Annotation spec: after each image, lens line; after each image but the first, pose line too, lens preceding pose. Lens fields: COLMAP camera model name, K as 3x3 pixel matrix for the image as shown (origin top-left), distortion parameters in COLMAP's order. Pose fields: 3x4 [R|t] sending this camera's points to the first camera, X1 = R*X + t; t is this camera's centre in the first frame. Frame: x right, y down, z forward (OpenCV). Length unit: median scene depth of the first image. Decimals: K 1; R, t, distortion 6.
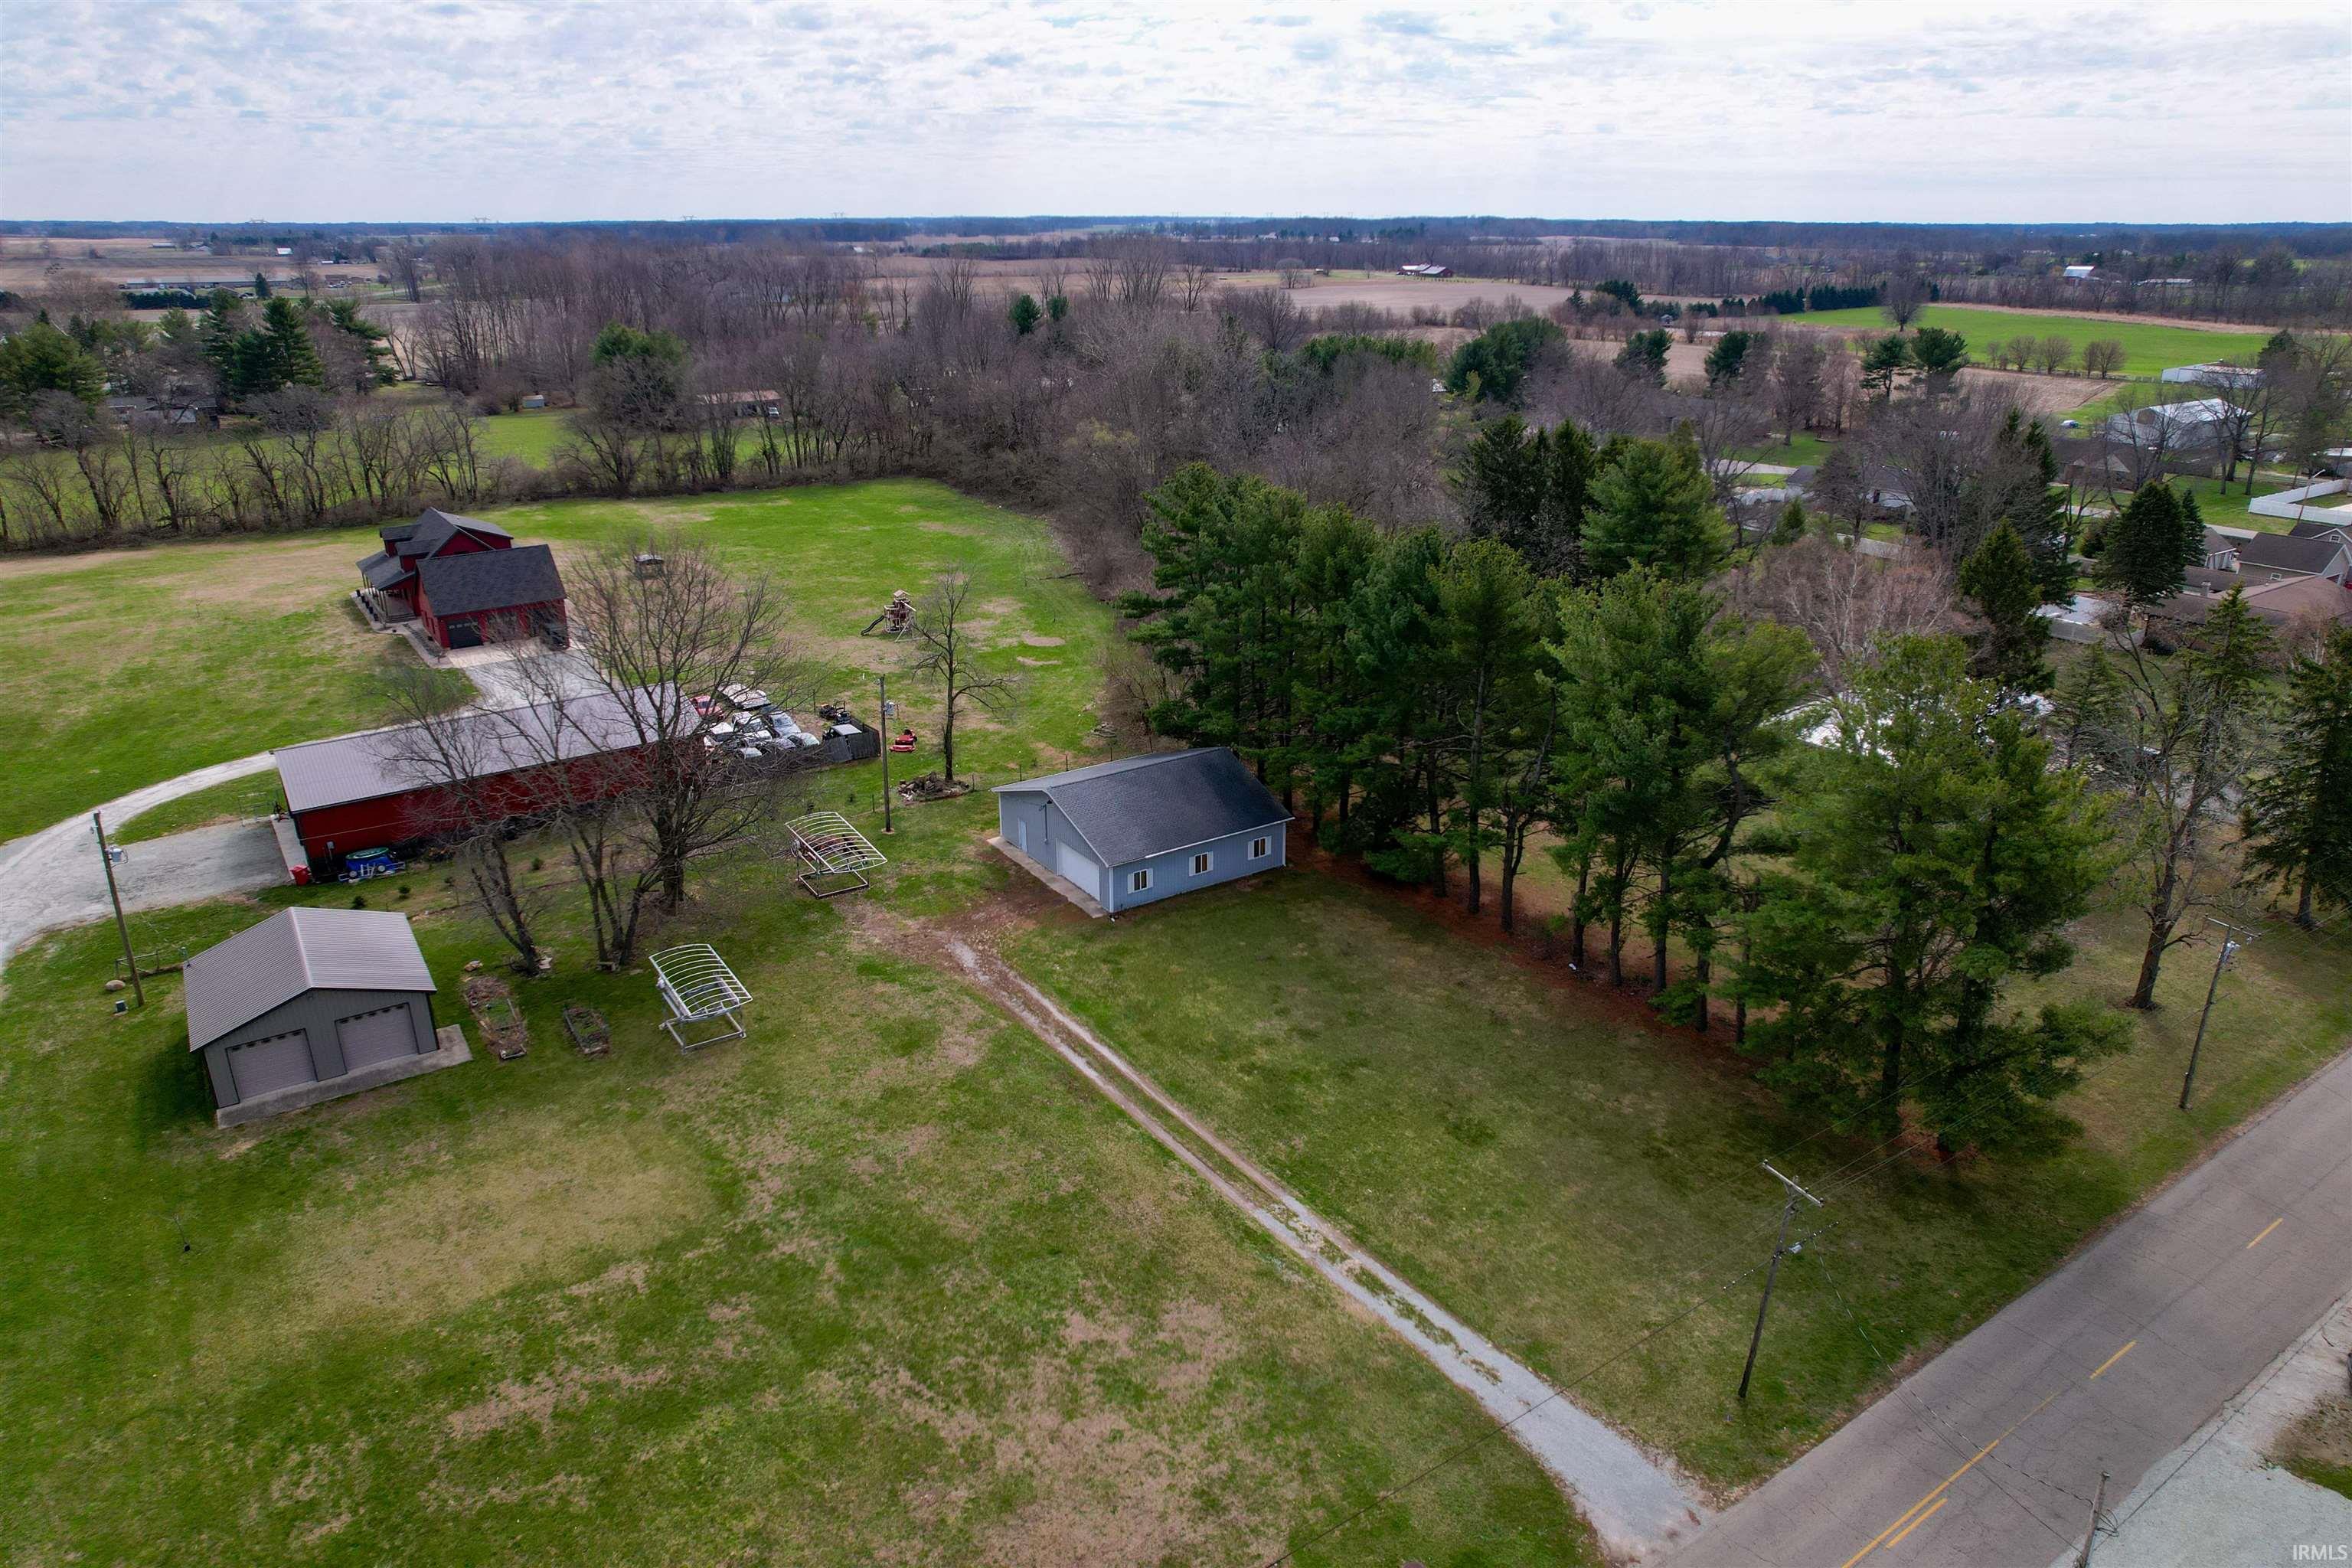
lens RADIAL K [[1491.5, 0, 1172.7], [0, 1491.5, 785.0], [0, 0, 1]] dist [-0.021134, 0.004628]
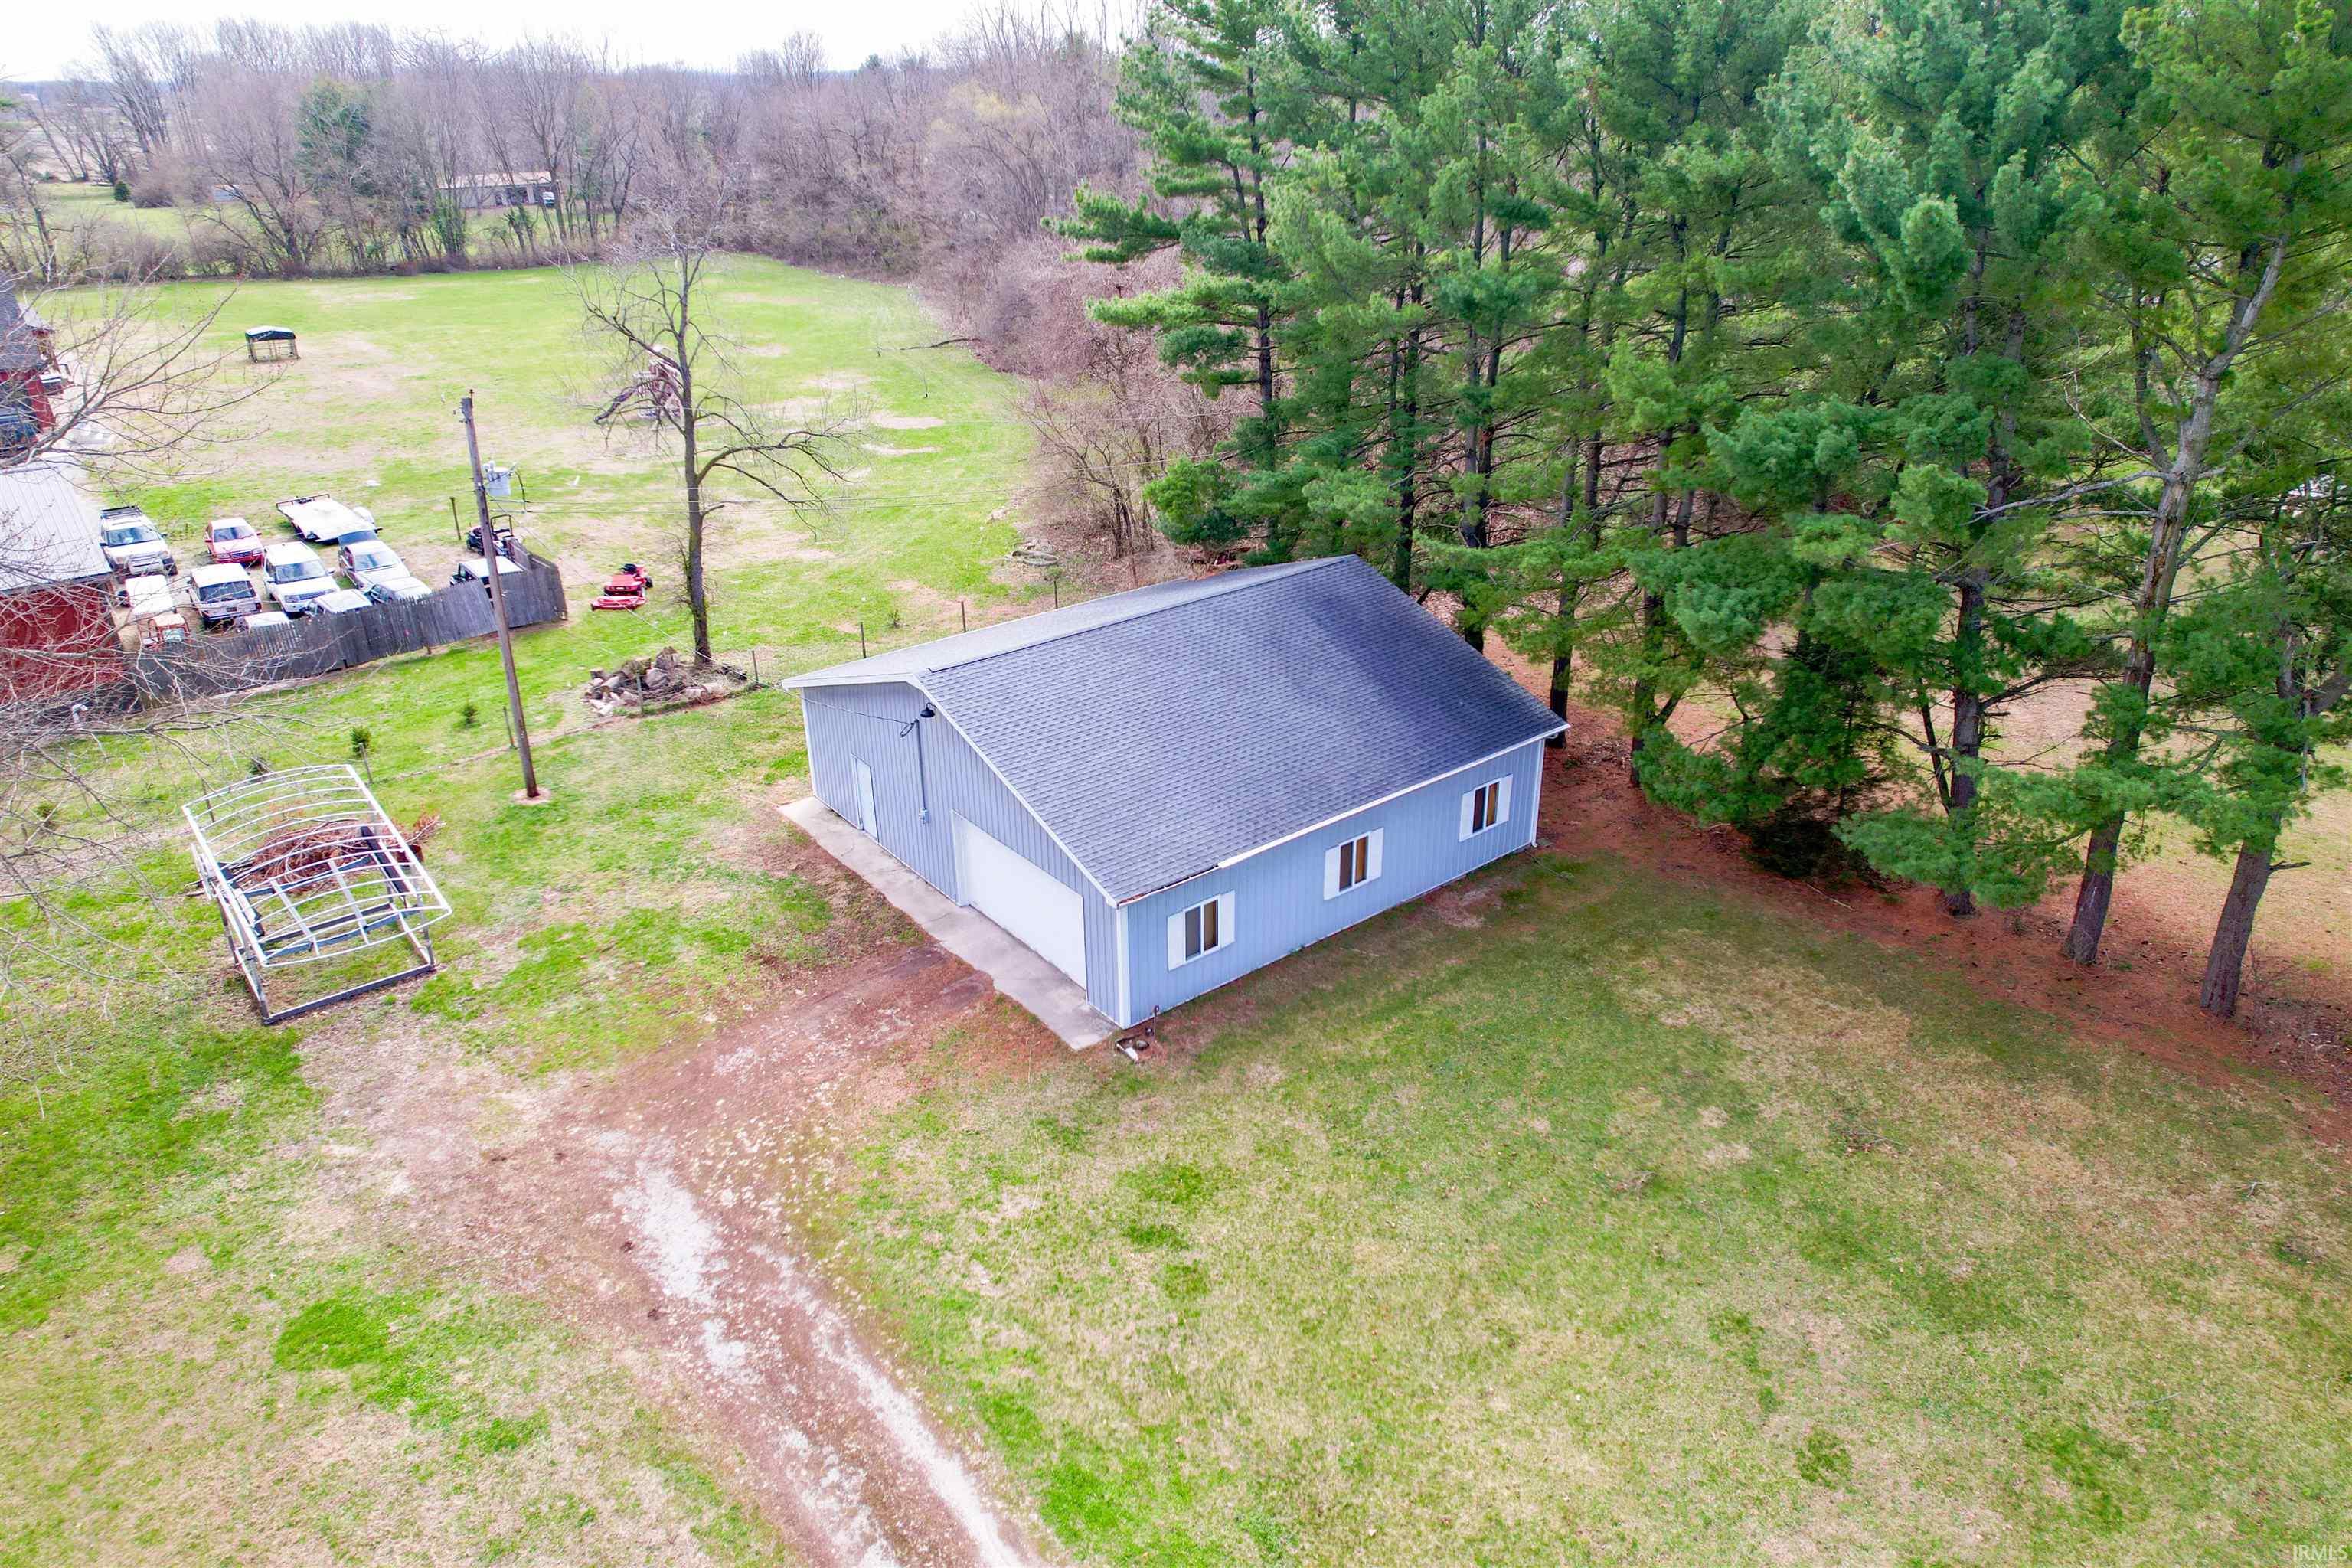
lens RADIAL K [[1491.5, 0, 1183.3], [0, 1491.5, 773.6], [0, 0, 1]] dist [-0.021134, 0.004628]
pose [[0.995807, -0.047060, 0.078451, -0.049055], [0.040897, 0.996084, 0.078386, 0.000312], [-0.081833, -0.074848, 0.993832, 0.622629]]
